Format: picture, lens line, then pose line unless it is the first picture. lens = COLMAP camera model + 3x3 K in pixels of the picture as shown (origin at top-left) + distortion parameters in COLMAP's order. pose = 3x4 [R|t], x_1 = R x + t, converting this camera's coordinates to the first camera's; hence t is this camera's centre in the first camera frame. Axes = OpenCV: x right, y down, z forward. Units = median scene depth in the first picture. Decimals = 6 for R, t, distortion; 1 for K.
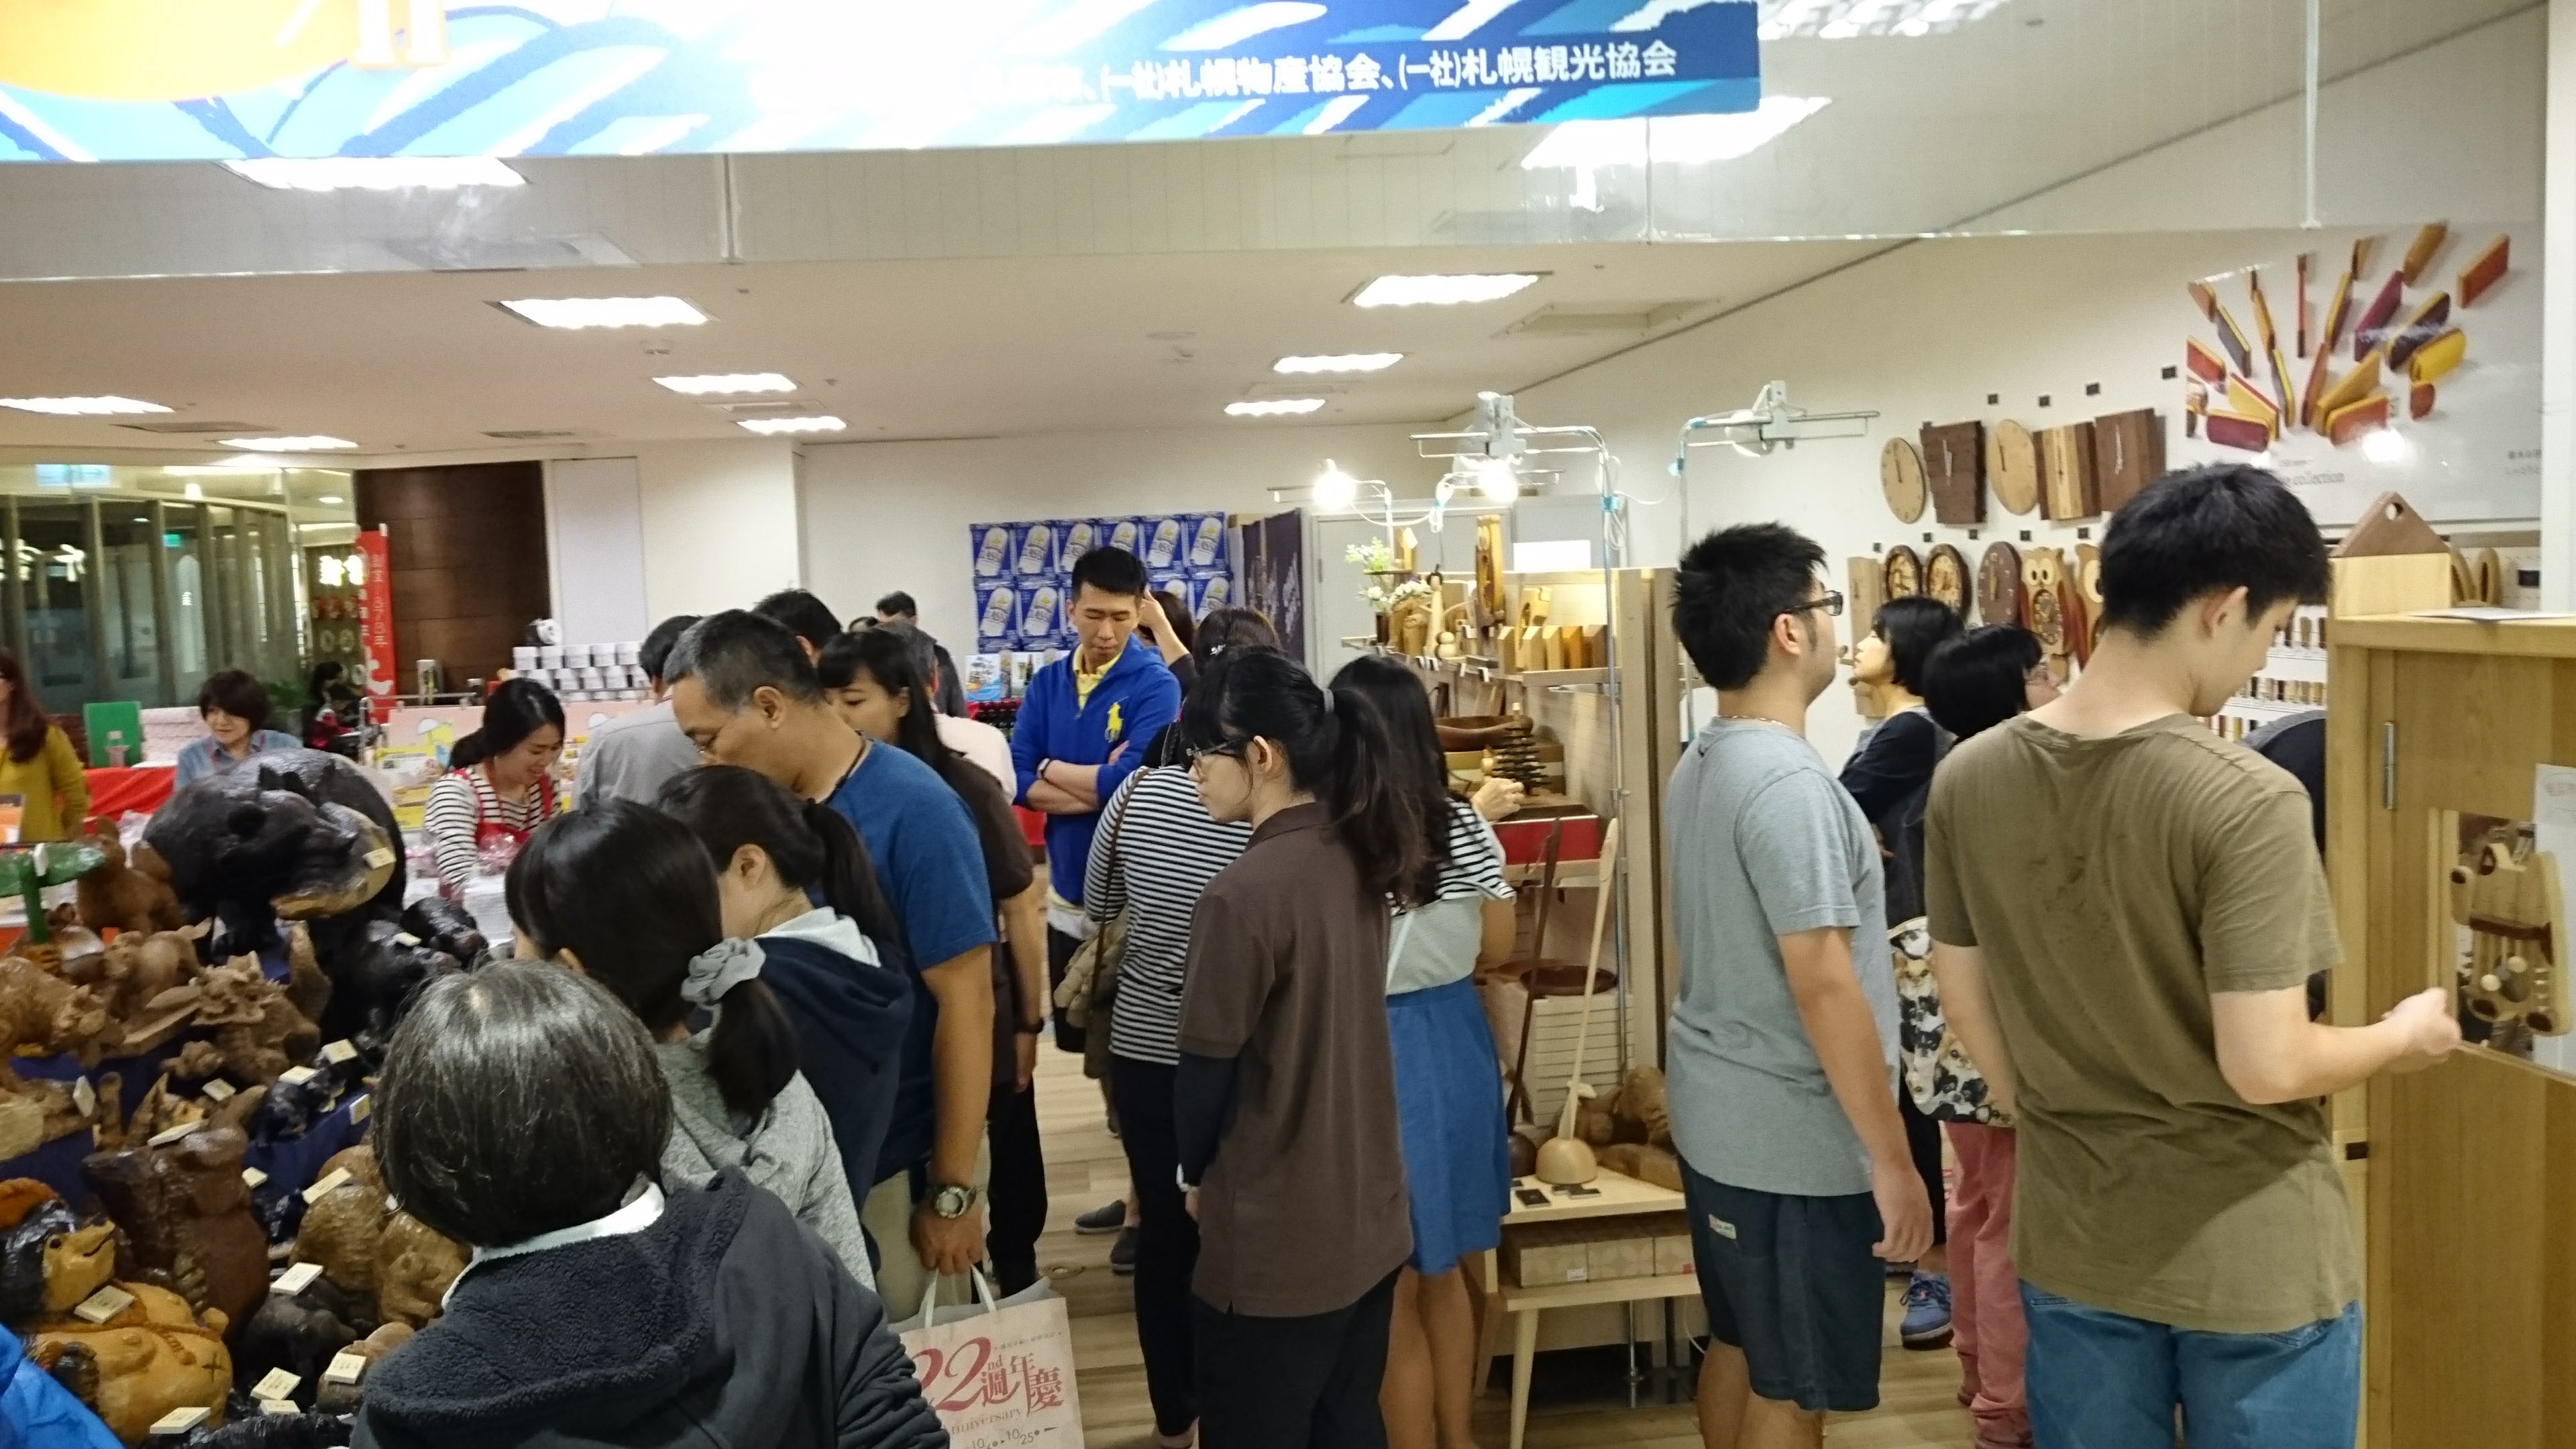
lens RADIAL K [[1995.4, 0, 1277.1], [0, 1995.4, 712.3], [0, 0, 1]] dist [0.000729, 0.000147]
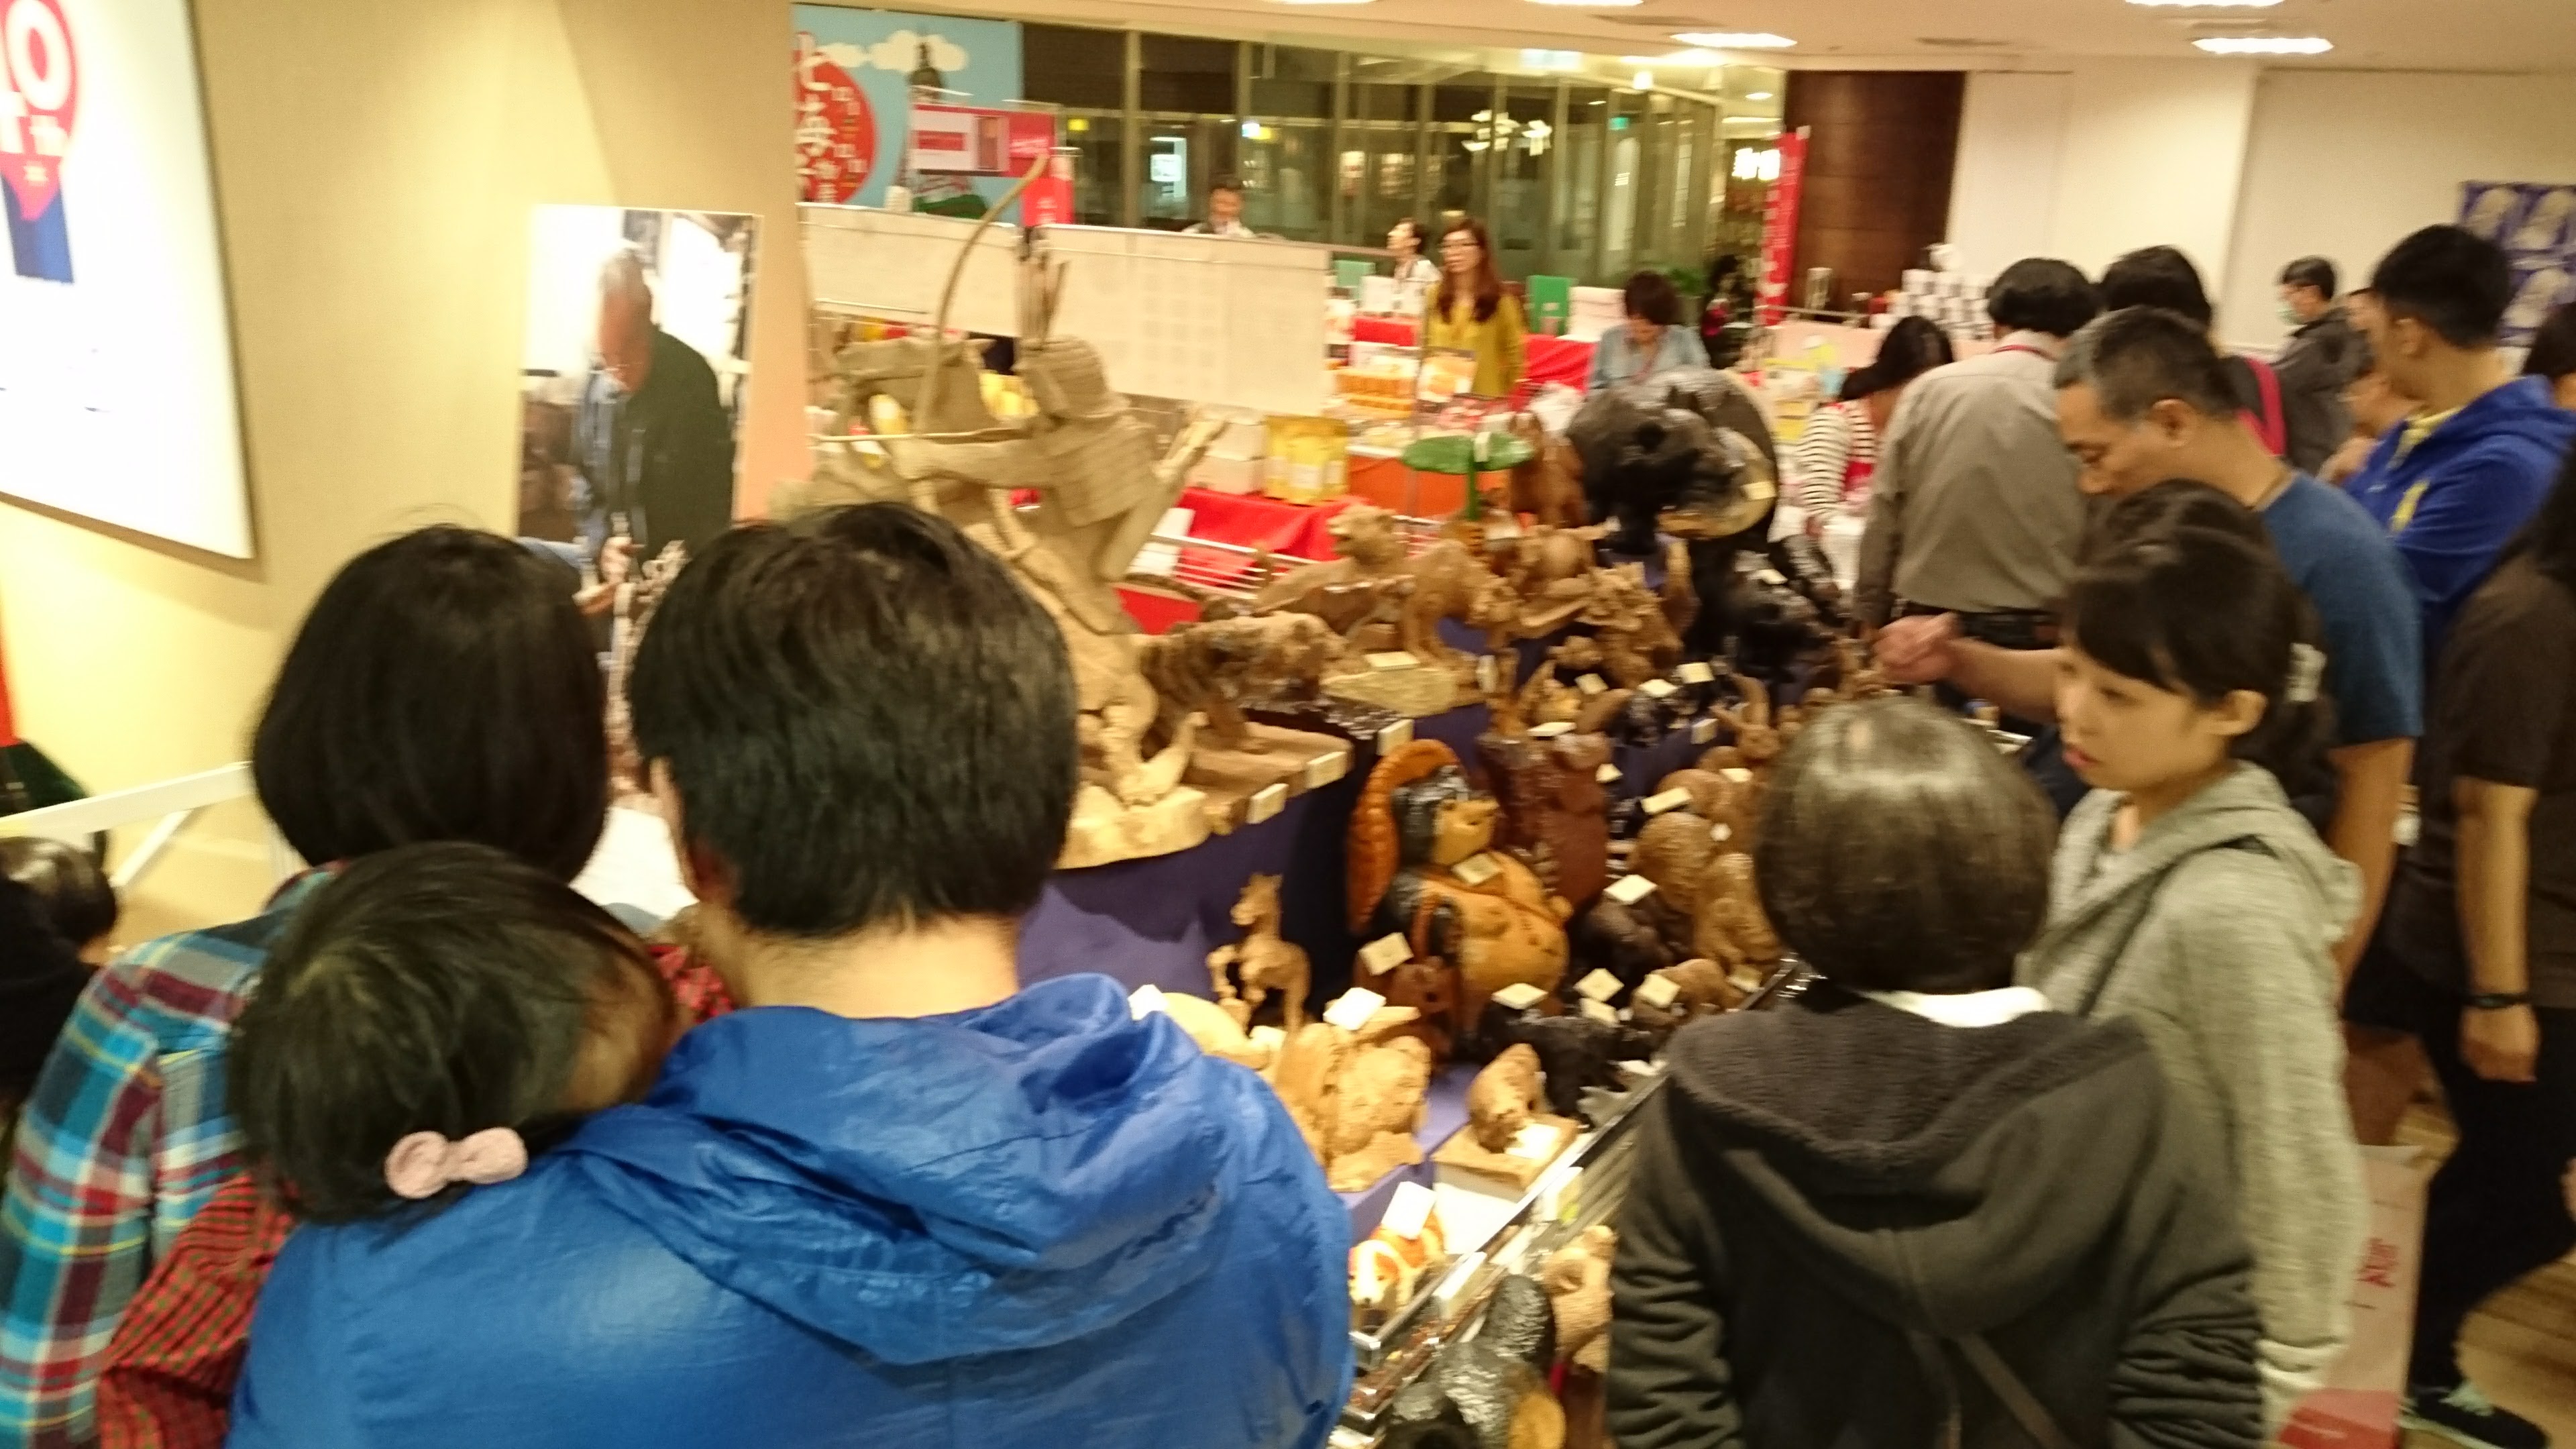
lens RADIAL K [[1936.5, 0, 1288.0], [0, 1936.5, 724.5], [0, 0, 1]] dist [0.003769, 0.005507]
pose [[0.784694, 0.237540, -0.572564, -0.026533], [-0.117140, 0.963846, 0.239331, -0.015095], [0.608714, -0.120732, 0.784150, 0.034953]]
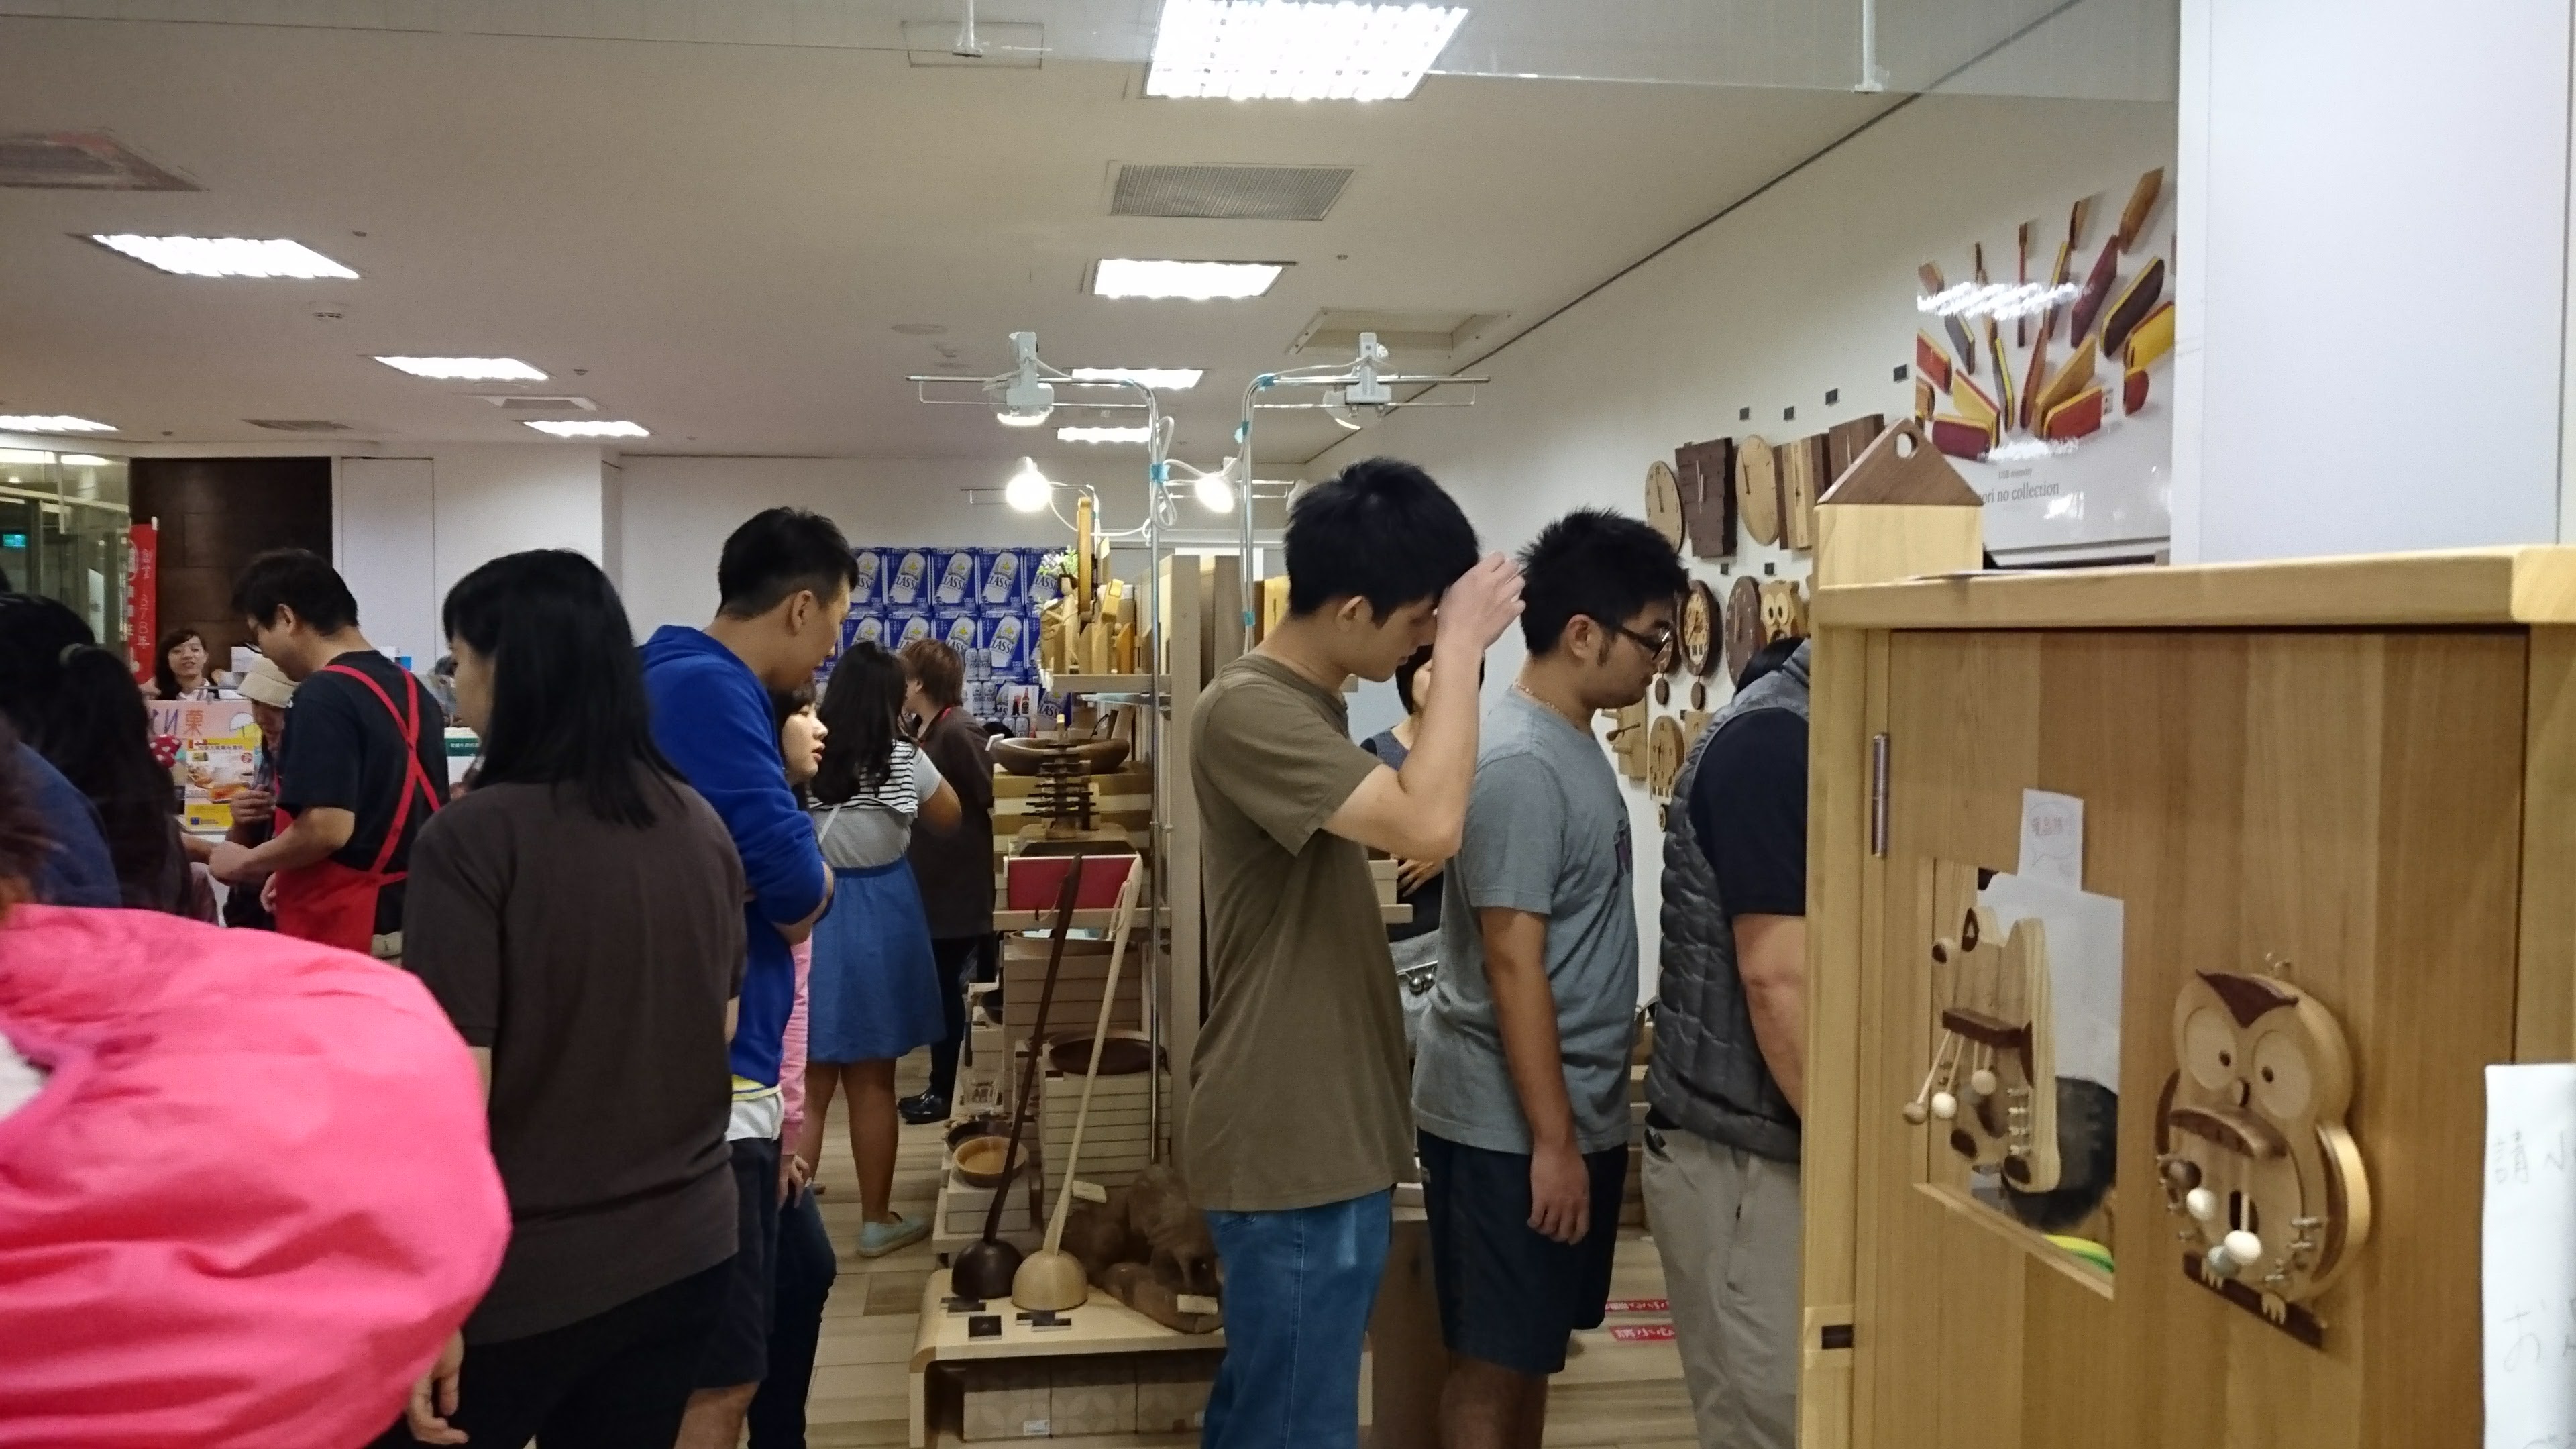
lens RADIAL K [[1998.6, 0, 1288.0], [0, 1998.6, 724.5], [0, 0, 1]] dist [-0.012258, 0.001446]
pose [[0.998880, 0.045368, 0.013415, 0.228650], [-0.044949, 0.998537, -0.030043, 0.021688], [-0.014759, 0.029406, 0.999459, 0.196451]]
